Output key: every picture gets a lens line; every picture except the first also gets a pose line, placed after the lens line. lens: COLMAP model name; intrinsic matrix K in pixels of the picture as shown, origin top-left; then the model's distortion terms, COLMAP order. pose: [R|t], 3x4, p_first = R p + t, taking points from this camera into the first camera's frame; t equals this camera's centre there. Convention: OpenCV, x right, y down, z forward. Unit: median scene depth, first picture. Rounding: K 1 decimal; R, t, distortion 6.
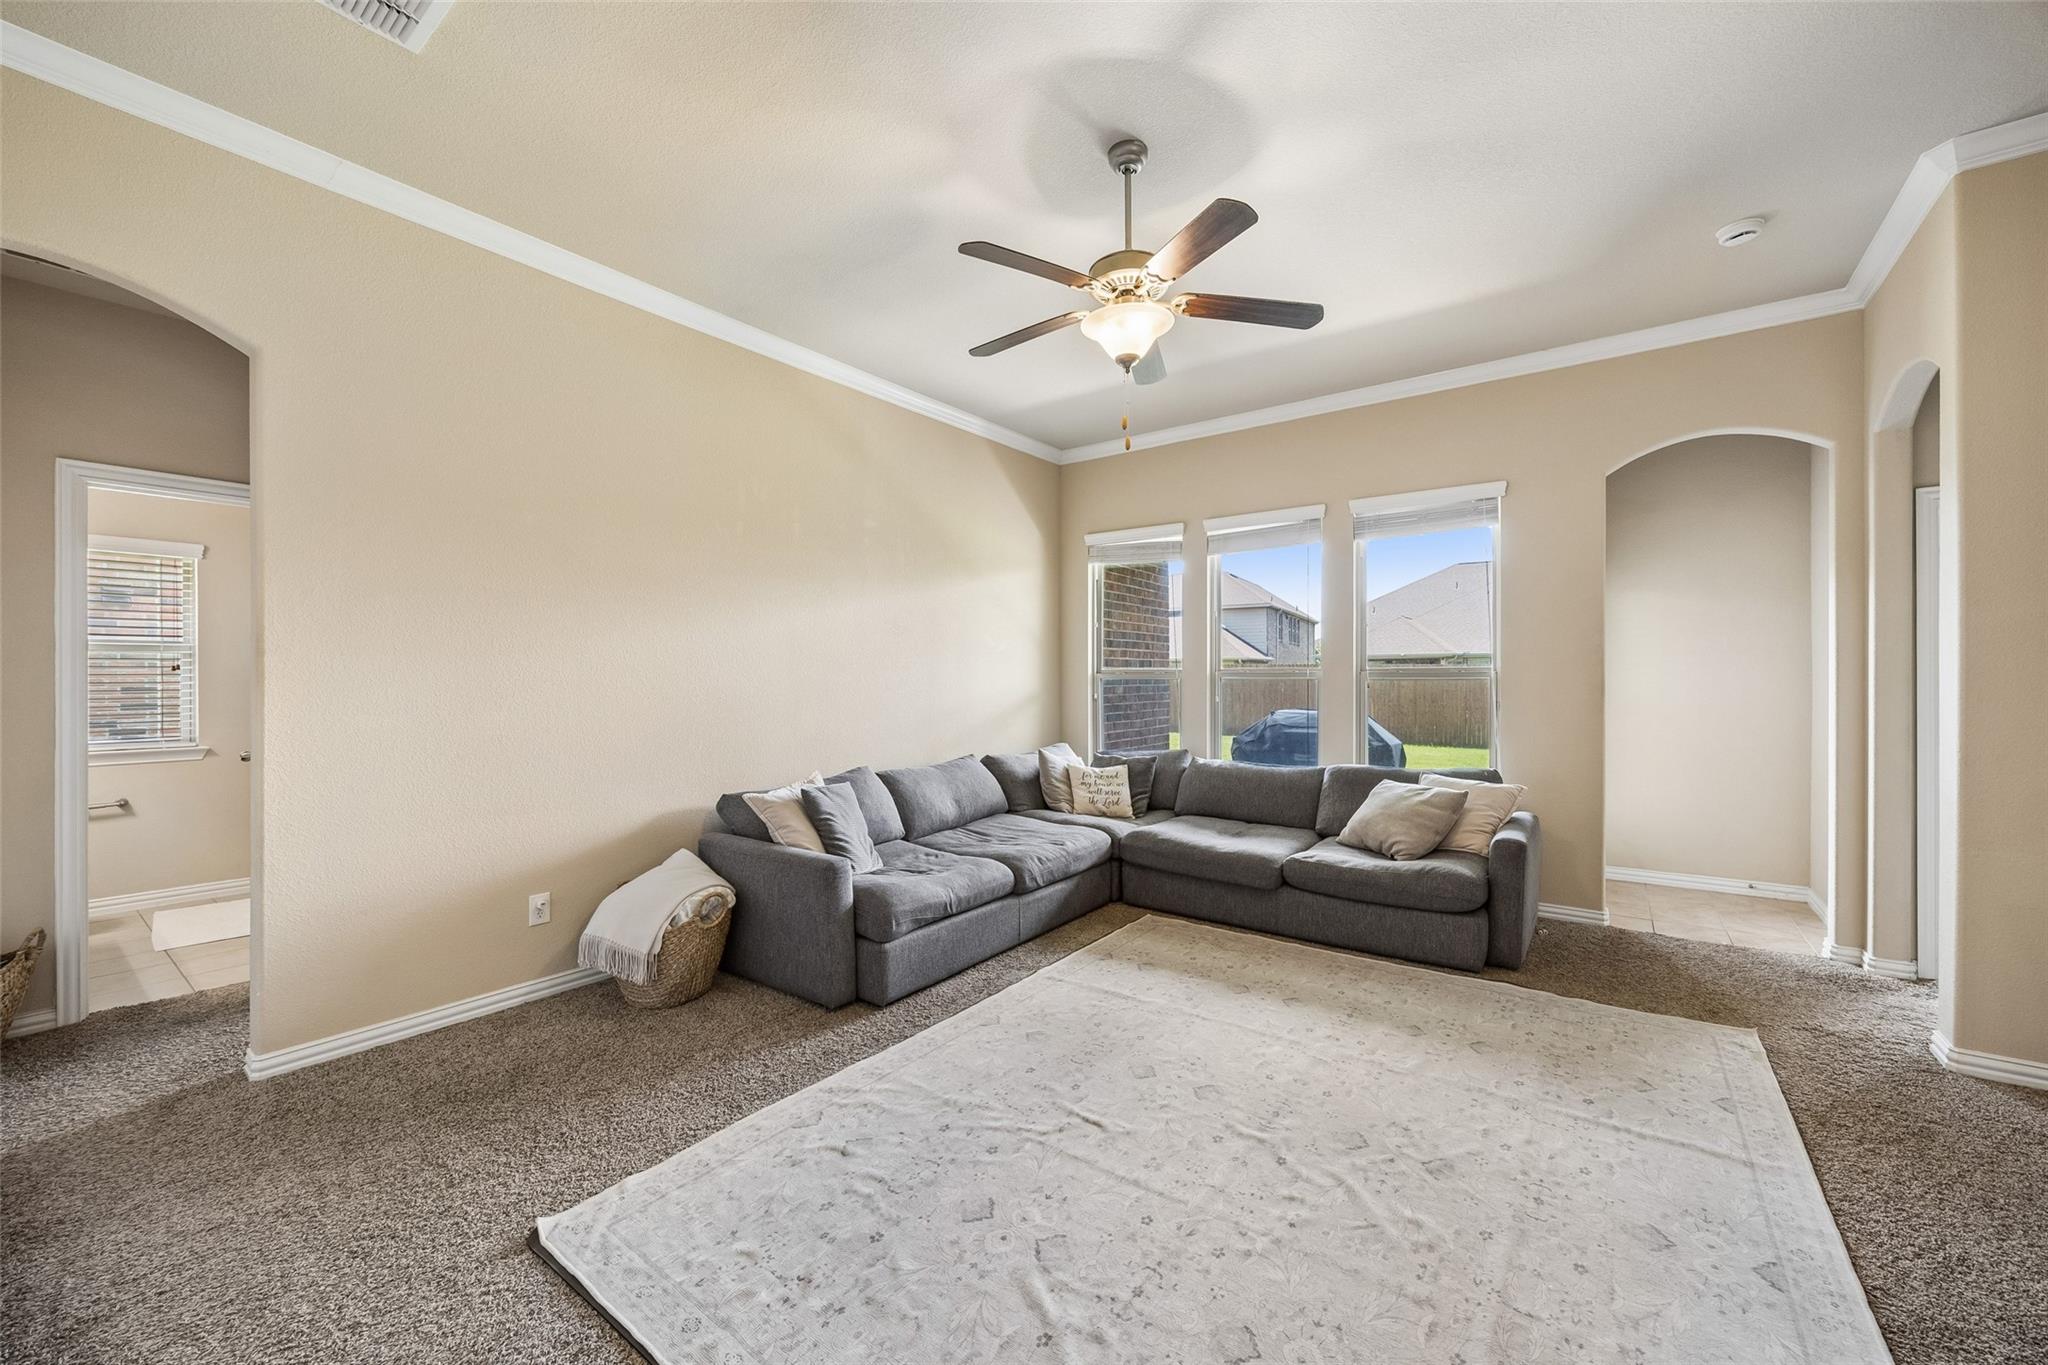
lens RADIAL K [[792.3, 0, 994.0], [0, 792.3, 688.3], [0, 0, 1]] dist [-0.002305, -0.000893]
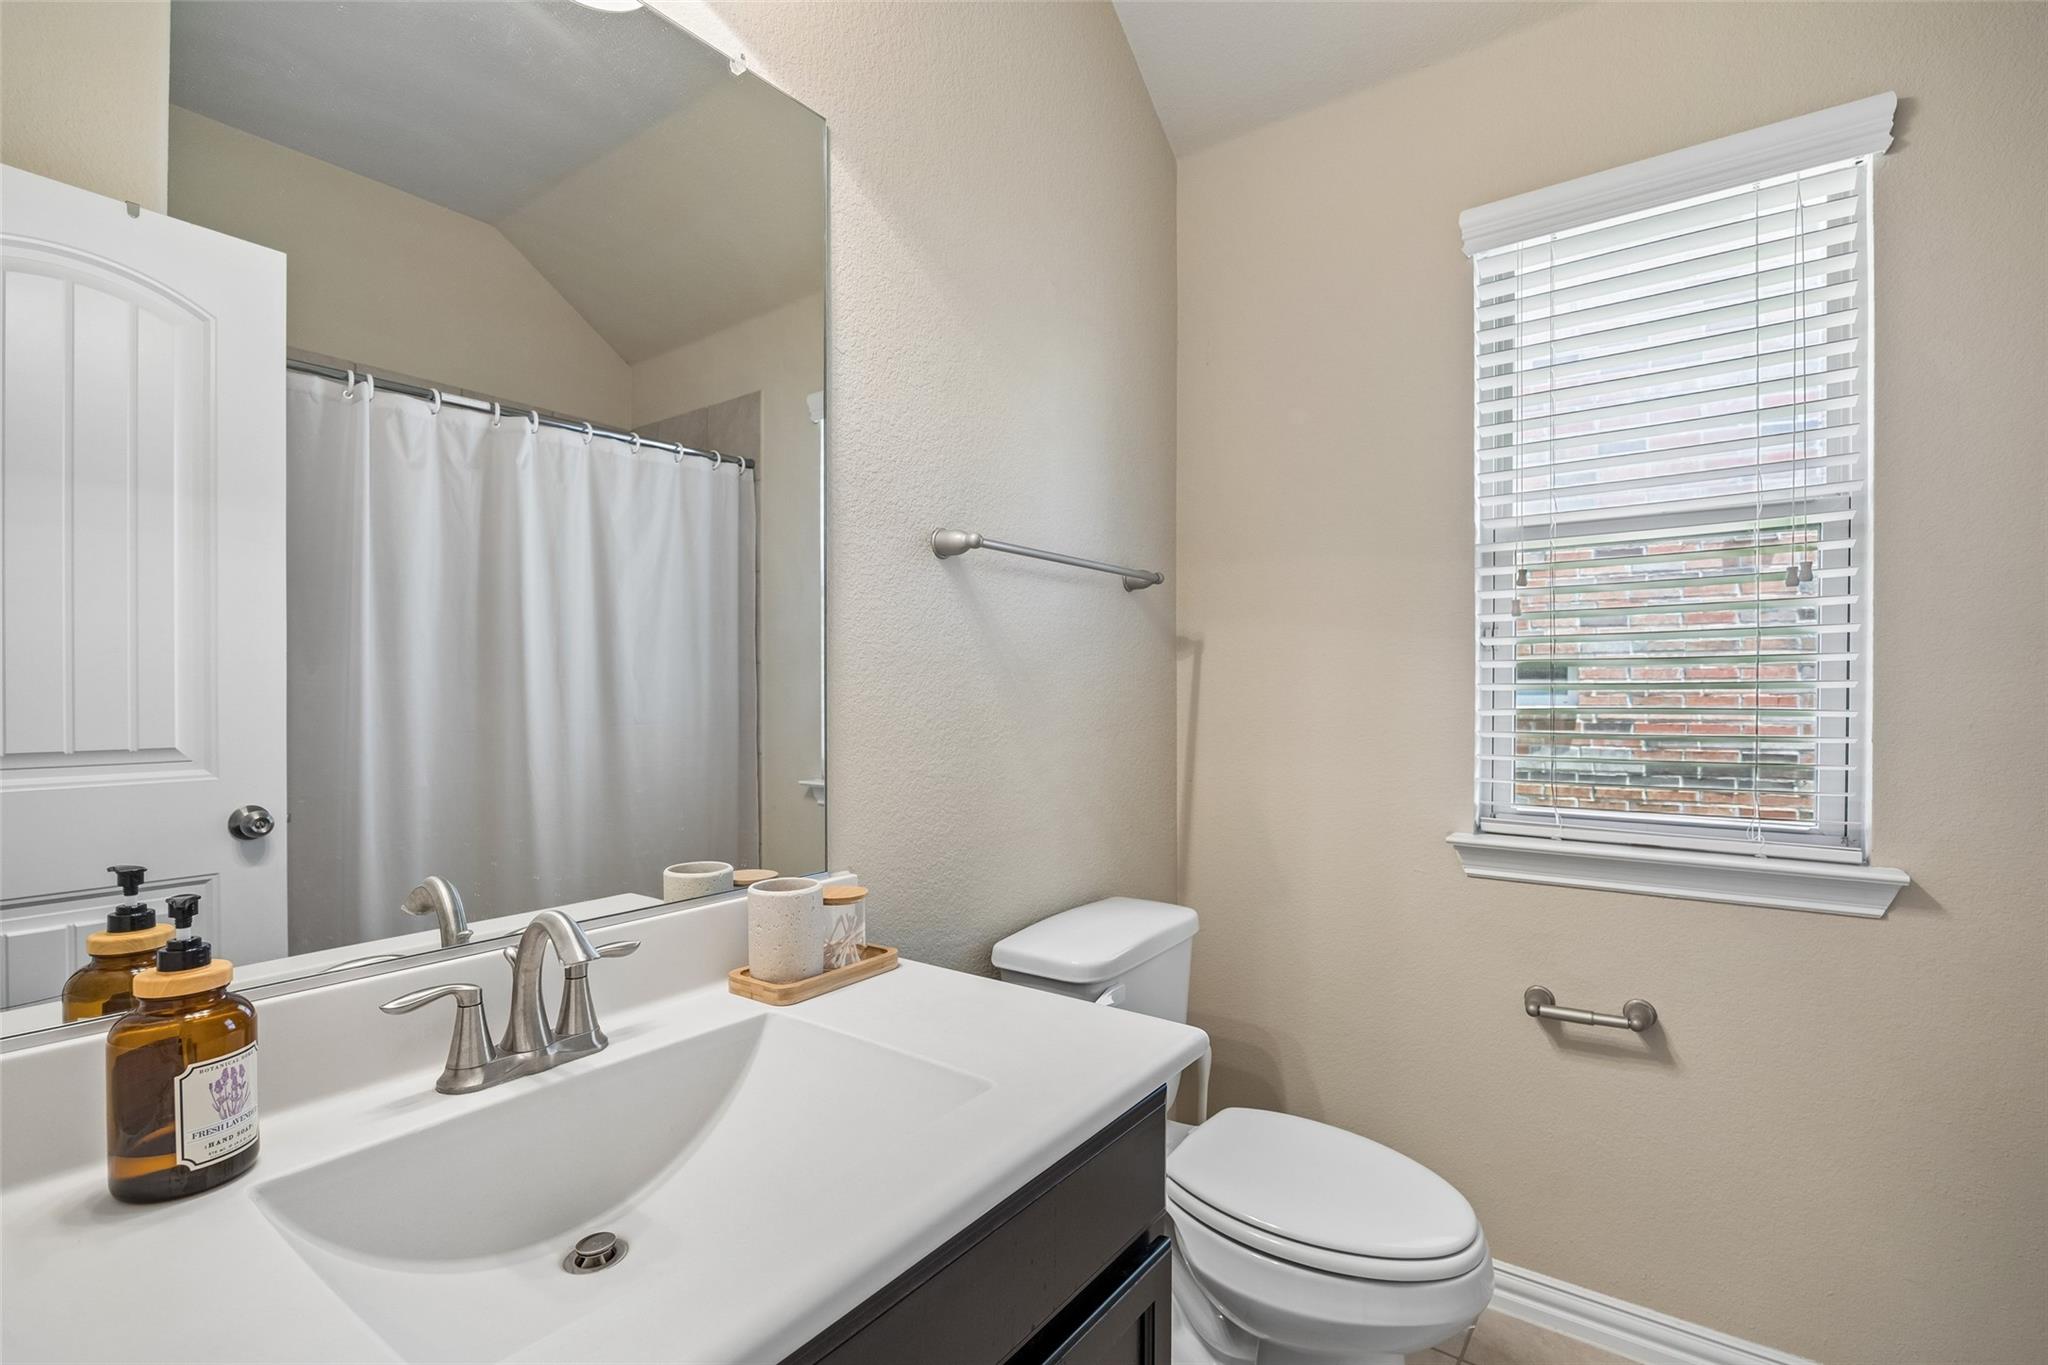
lens RADIAL K [[894.2, 0, 1029.6], [0, 894.2, 690.4], [0, 0, 1]] dist [-0.019885, 0.001863]
pose [[0.040354, -0.000708, -0.999185, -0.738886], [-0.011600, 0.999932, -0.001177, 0.014572], [0.999118, 0.011638, 0.040343, 0.718805]]
